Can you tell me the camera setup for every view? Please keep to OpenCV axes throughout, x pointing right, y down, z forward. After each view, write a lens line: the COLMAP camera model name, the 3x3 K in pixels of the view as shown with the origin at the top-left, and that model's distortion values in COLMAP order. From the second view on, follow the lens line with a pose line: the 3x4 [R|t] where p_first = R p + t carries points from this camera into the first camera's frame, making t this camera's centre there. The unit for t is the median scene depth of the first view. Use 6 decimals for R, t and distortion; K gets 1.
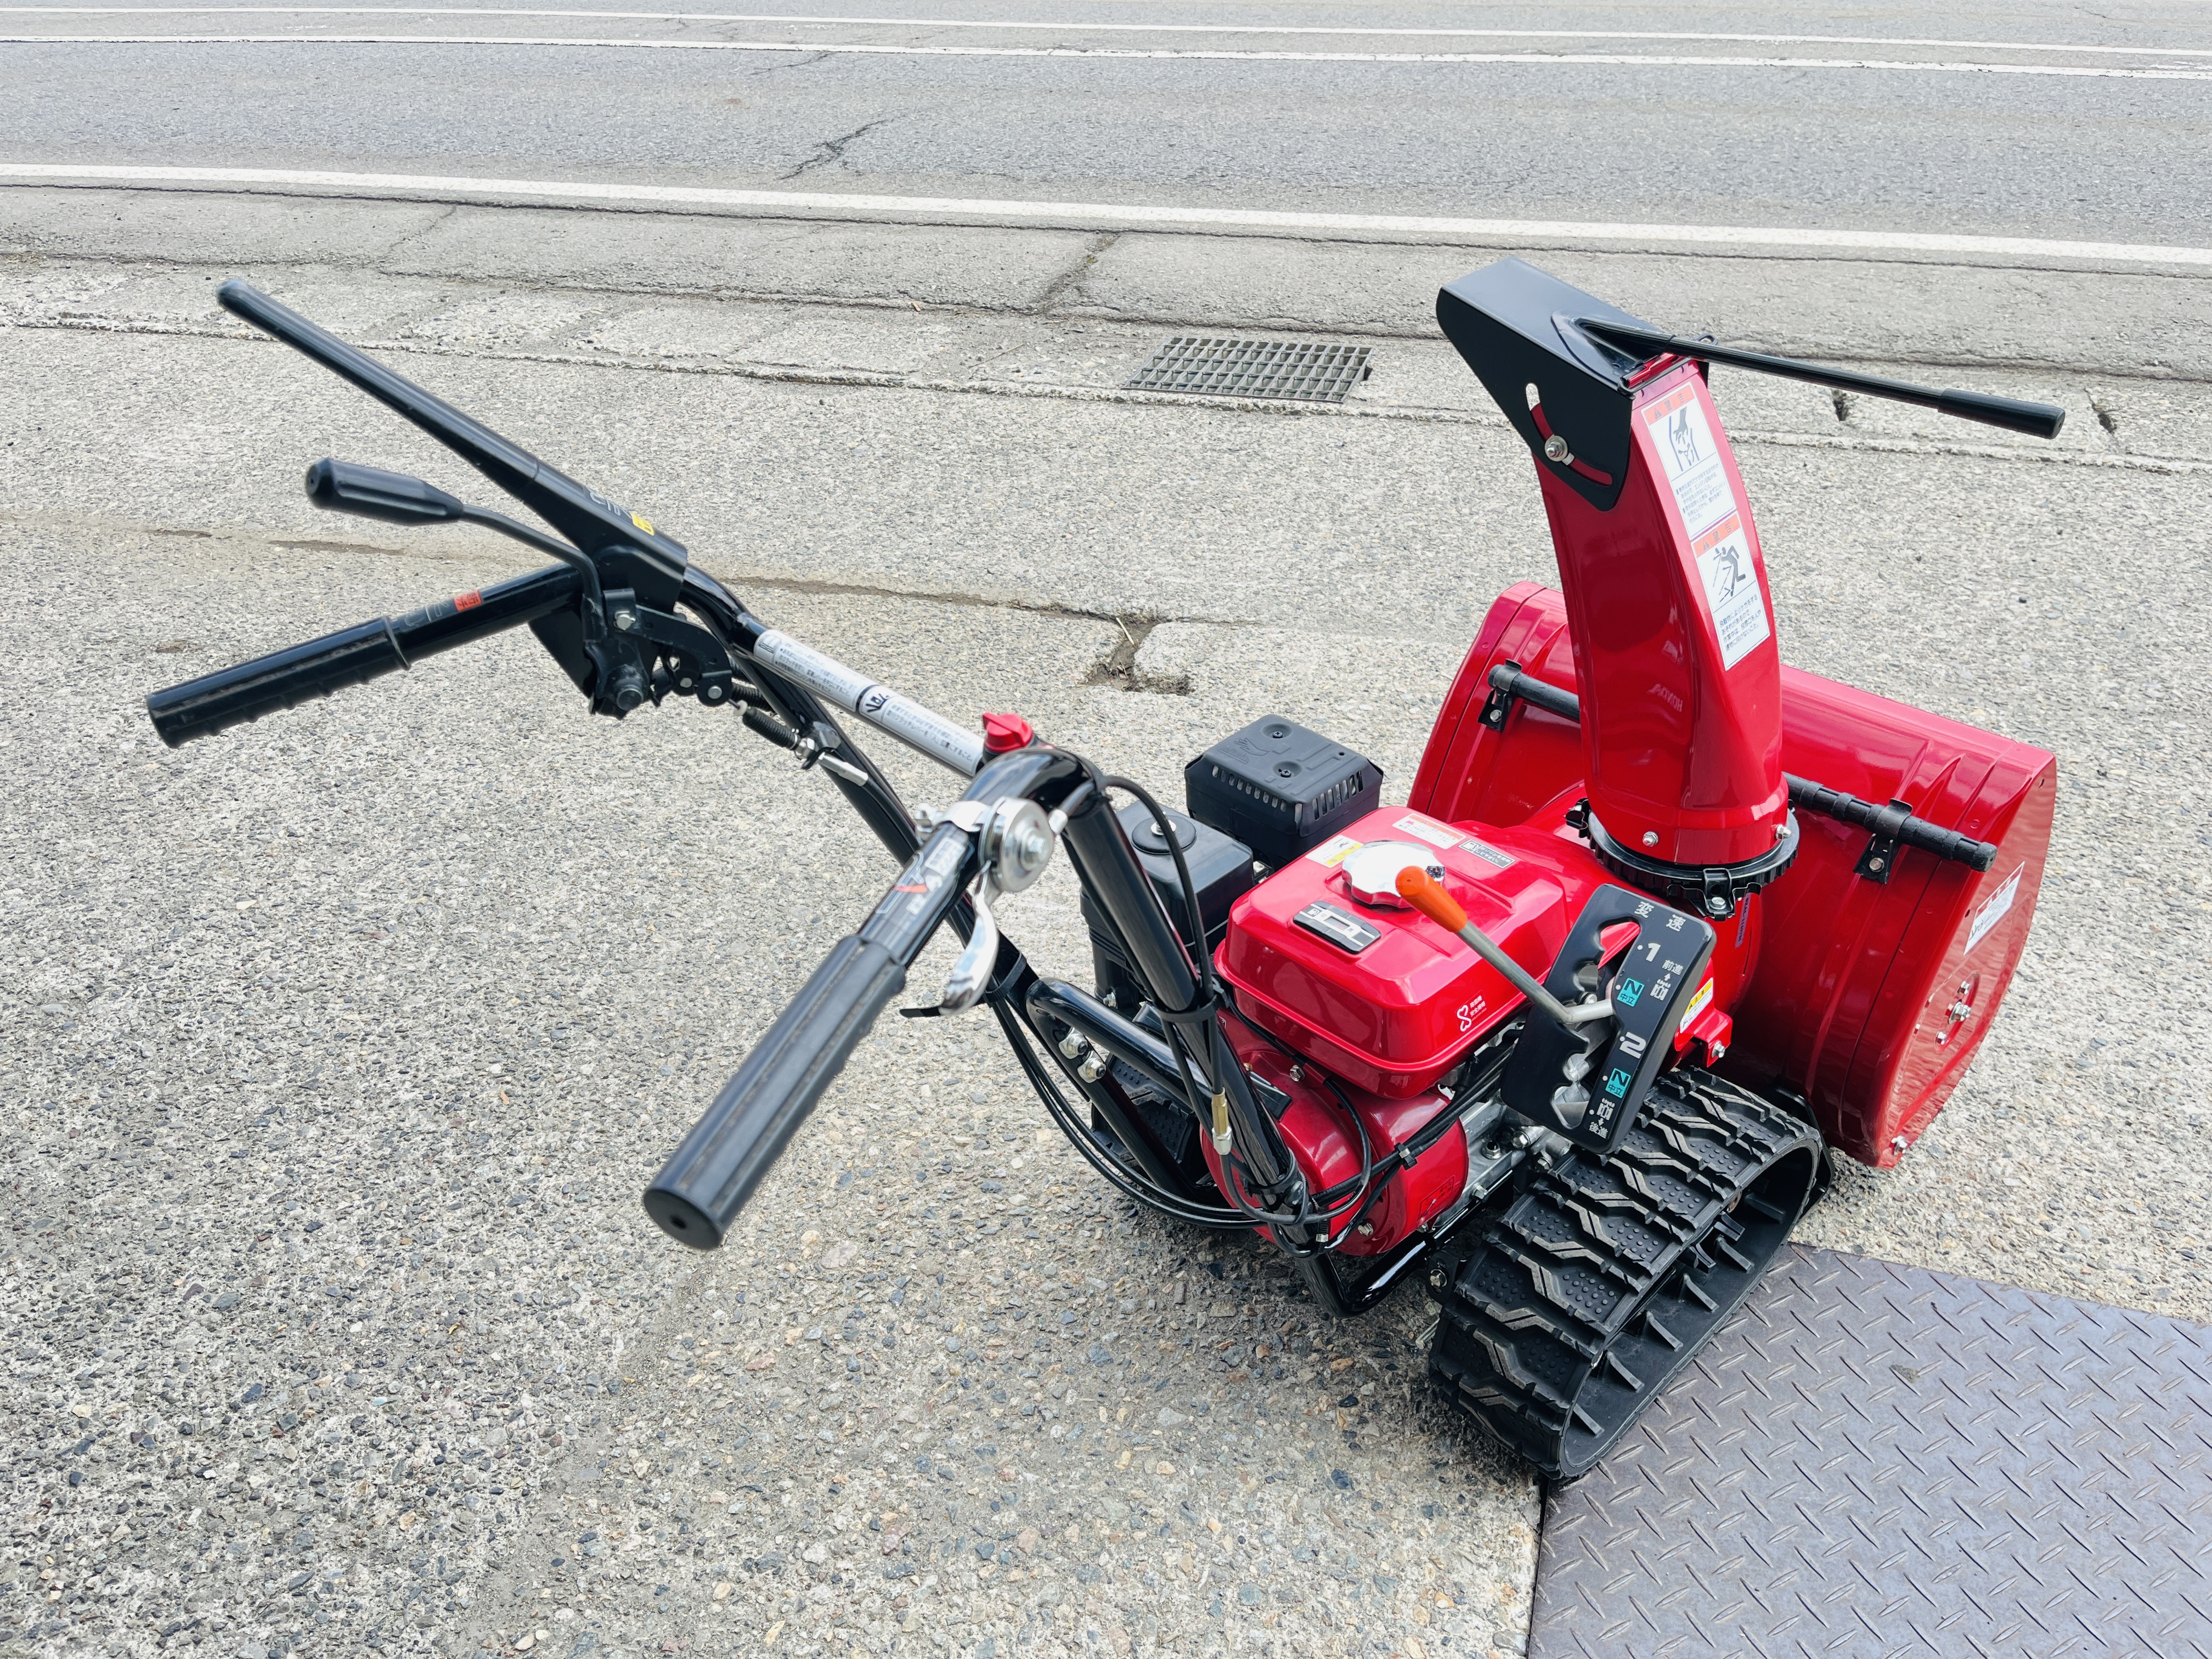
lens RADIAL K [[1675.3, 0, 1113.5], [0, 1675.3, 841.0], [0, 0, 1]] dist [0.026553, 0.001988]
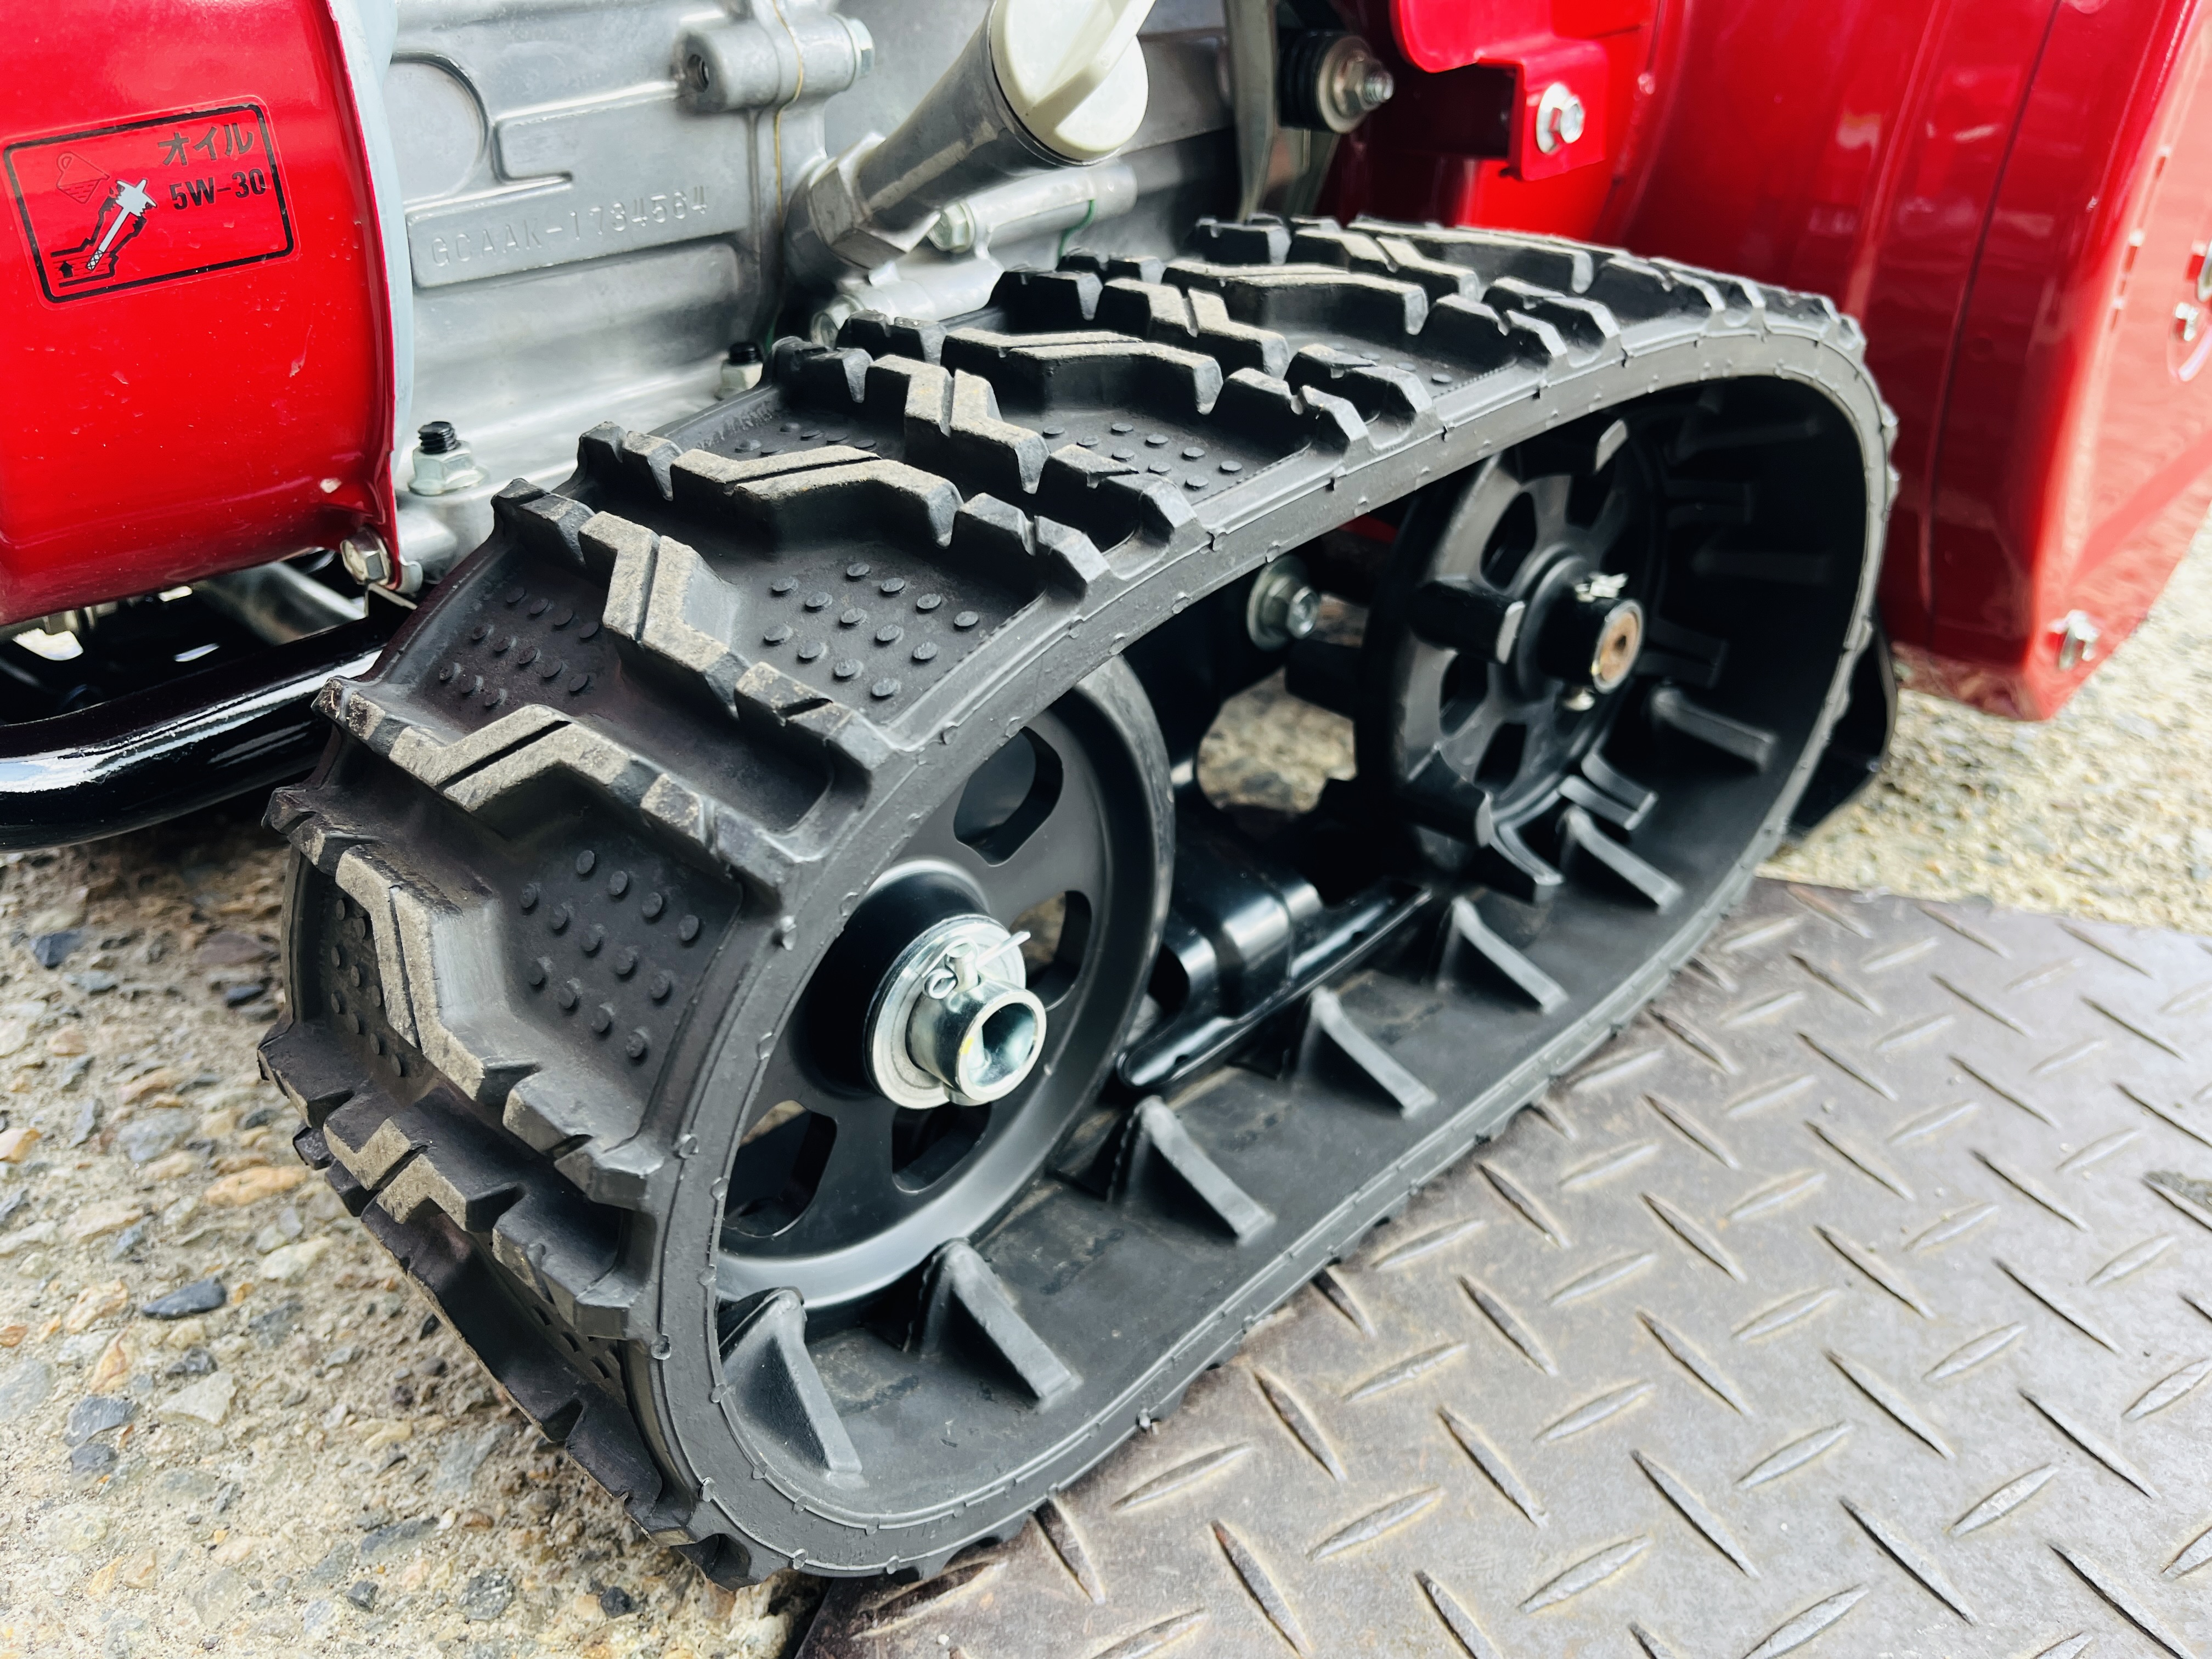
lens RADIAL K [[1684.5, 0, 1100.8], [0, 1684.5, 838.4], [0, 0, 1]] dist [0.053637, -0.059420]
pose [[0.999308, 0.011346, 0.035423, 0.270969], [-0.009378, 0.998430, -0.055232, 0.271443], [-0.035994, 0.054862, 0.997845, 0.714903]]
